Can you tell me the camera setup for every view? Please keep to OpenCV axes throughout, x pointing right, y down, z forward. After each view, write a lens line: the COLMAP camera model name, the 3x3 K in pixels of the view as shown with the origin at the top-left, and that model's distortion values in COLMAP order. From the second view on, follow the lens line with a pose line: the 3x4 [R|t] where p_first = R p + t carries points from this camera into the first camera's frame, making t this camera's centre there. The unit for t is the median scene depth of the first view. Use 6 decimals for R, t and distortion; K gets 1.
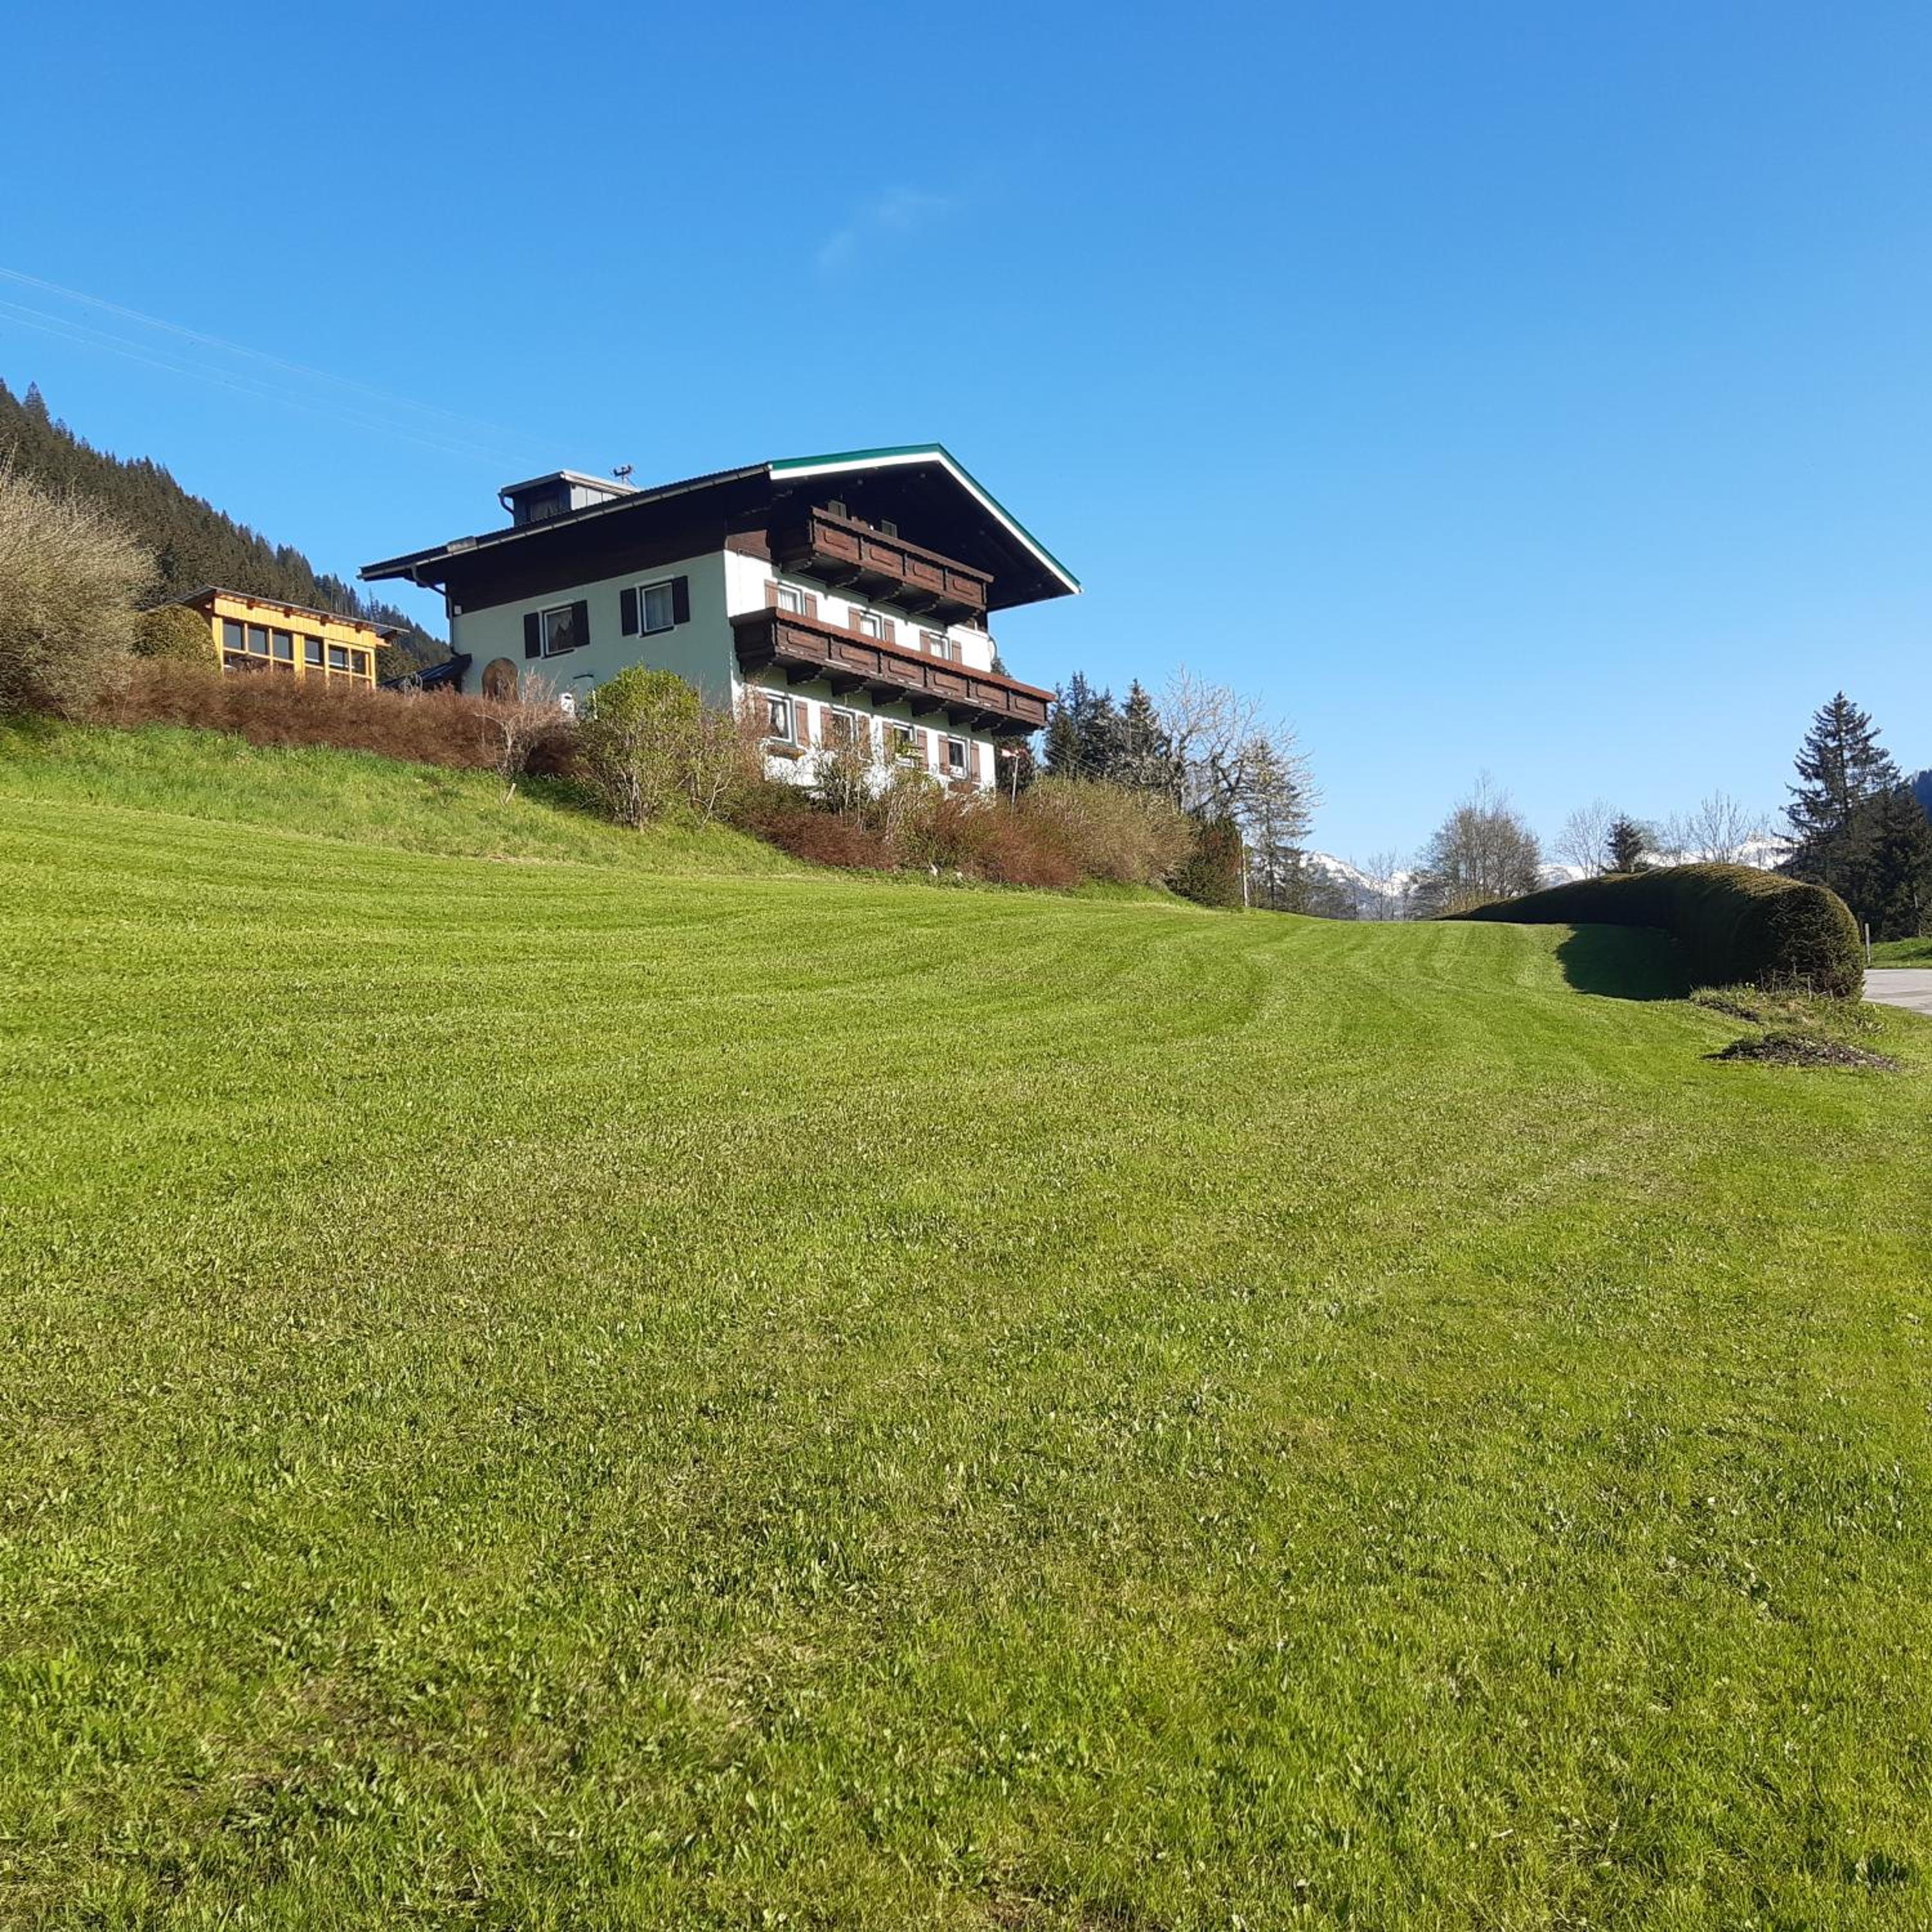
lens RADIAL K [[1980.9, 0, 966.0], [0, 1980.9, 966.0], [0, 0, 1]] dist [0.149953, -0.386346]
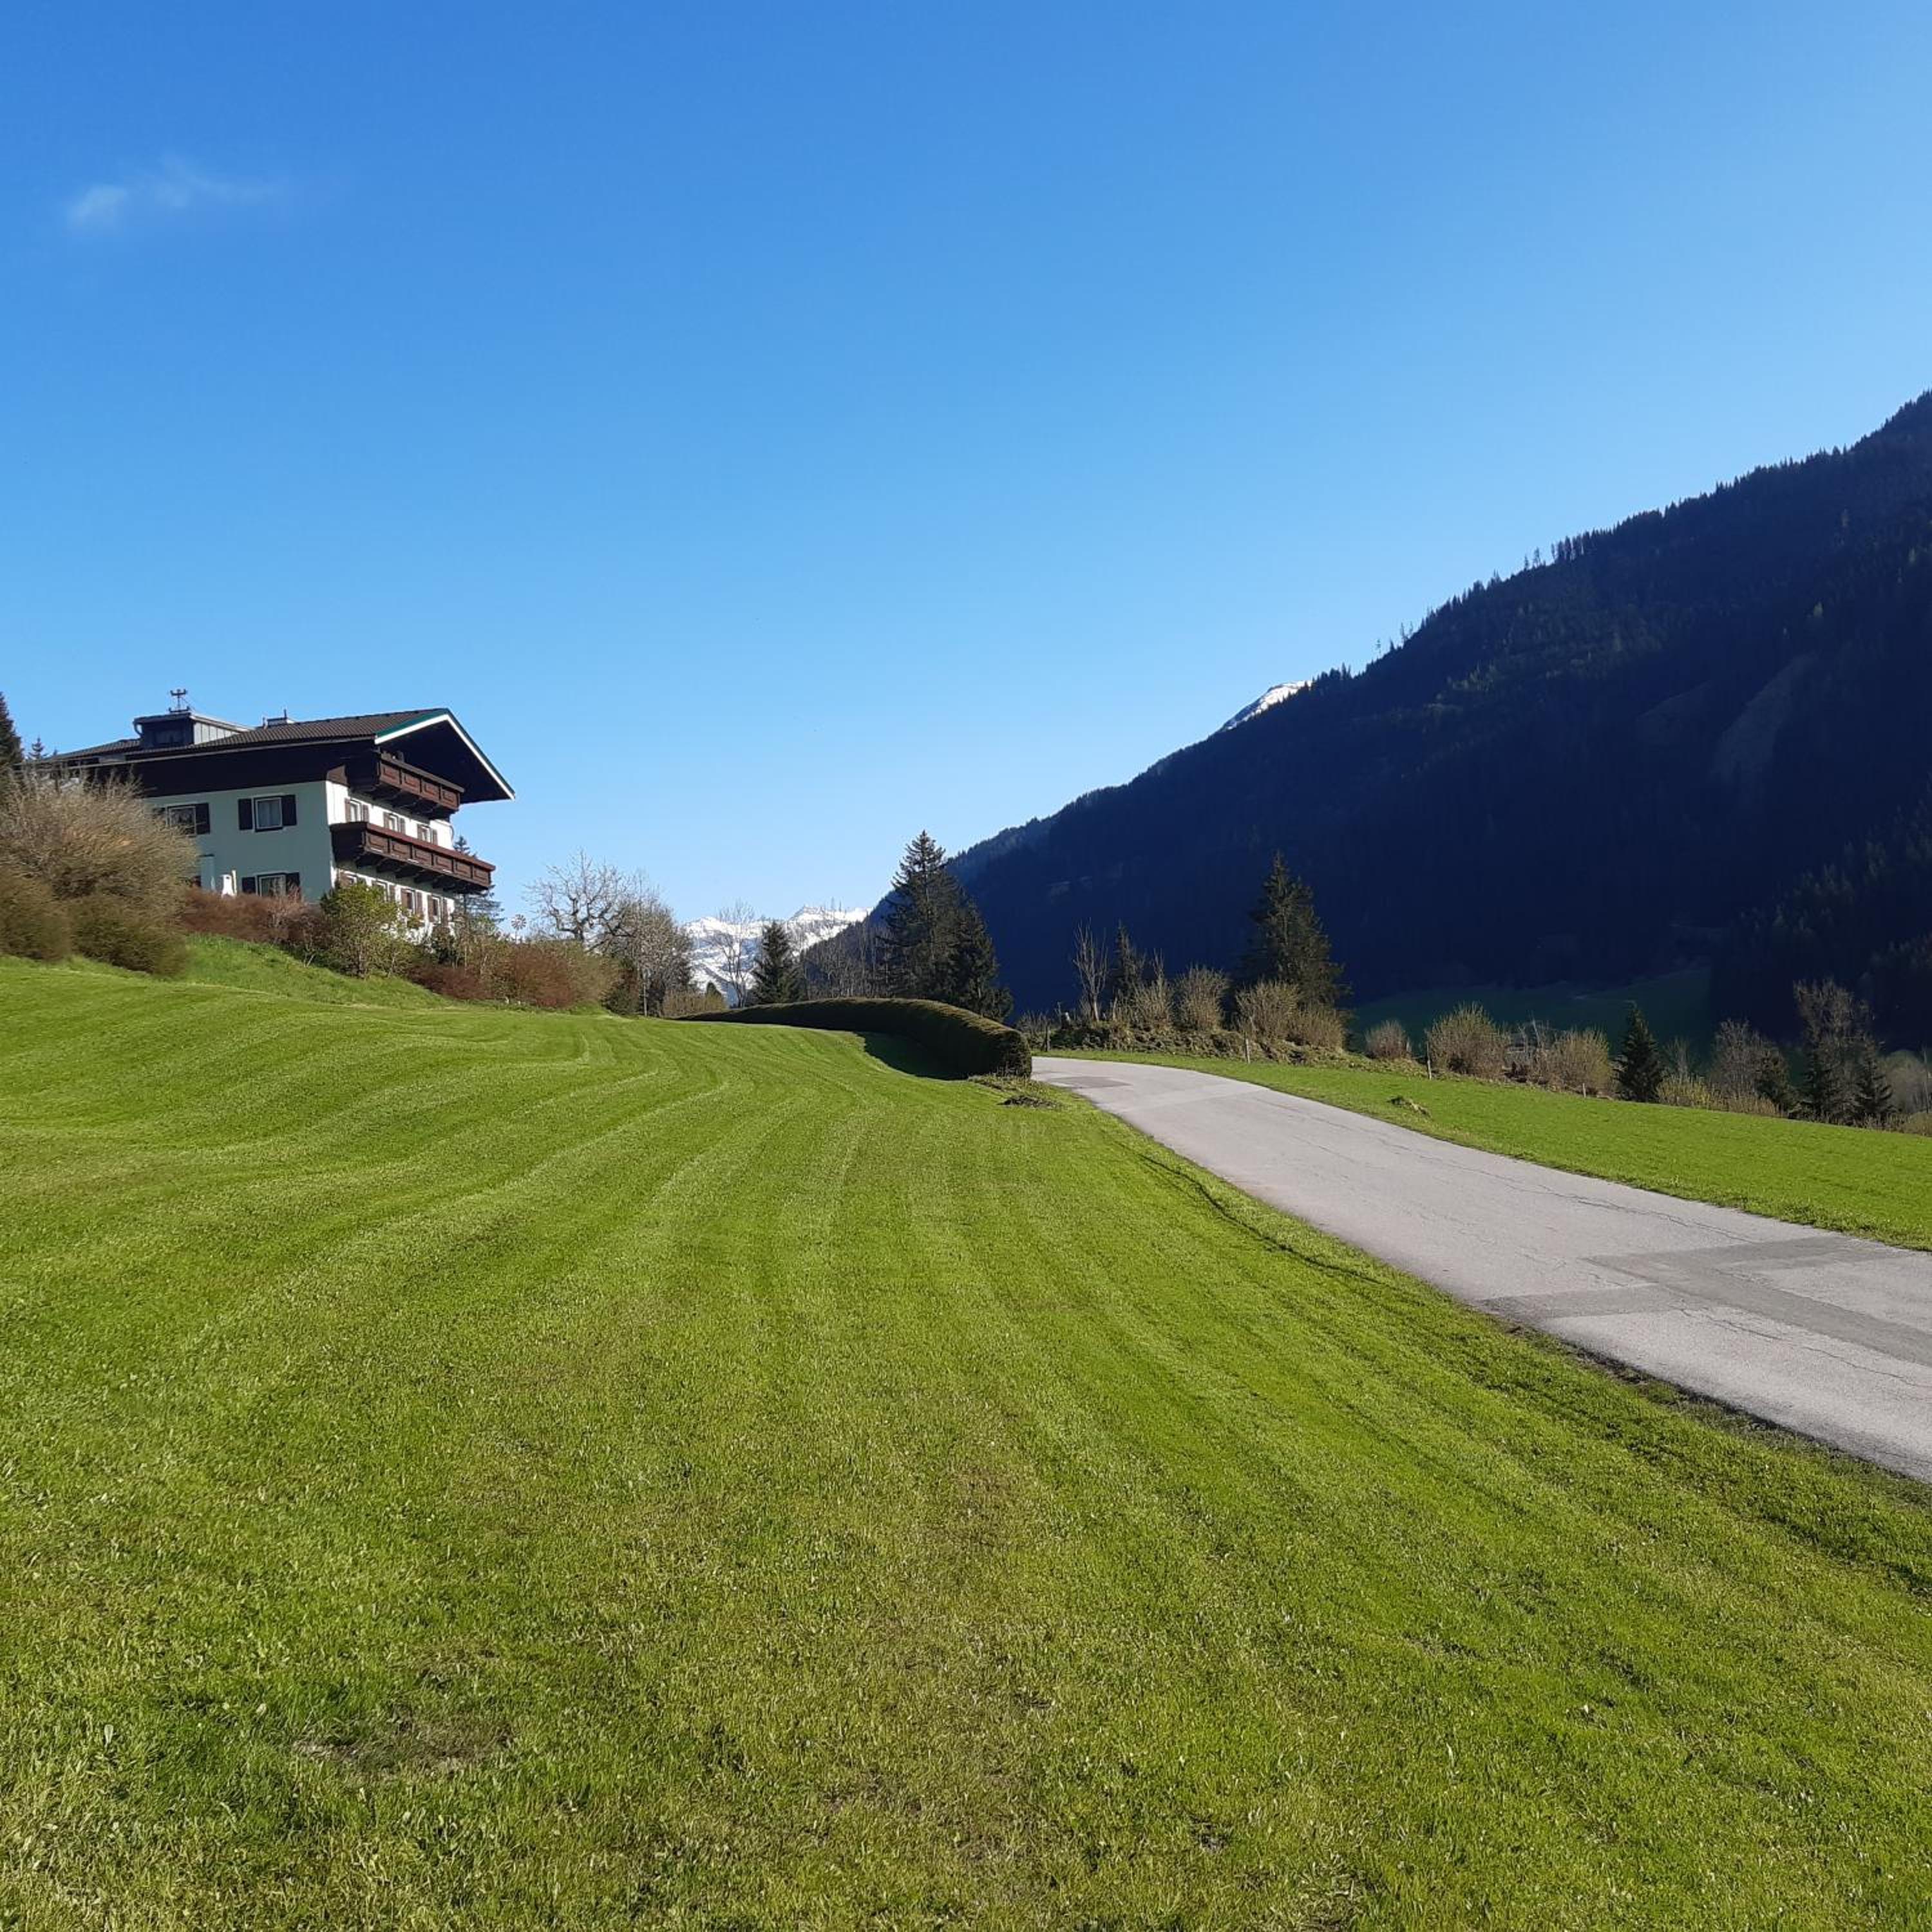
lens RADIAL K [[1980.9, 0, 966.0], [0, 1980.9, 966.0], [0, 0, 1]] dist [0.149953, -0.386346]
pose [[0.898615, 0.017088, 0.438405, -0.322945], [-0.003785, 0.999506, -0.031199, -0.021591], [-0.438721, 0.026377, 0.898236, -0.526015]]
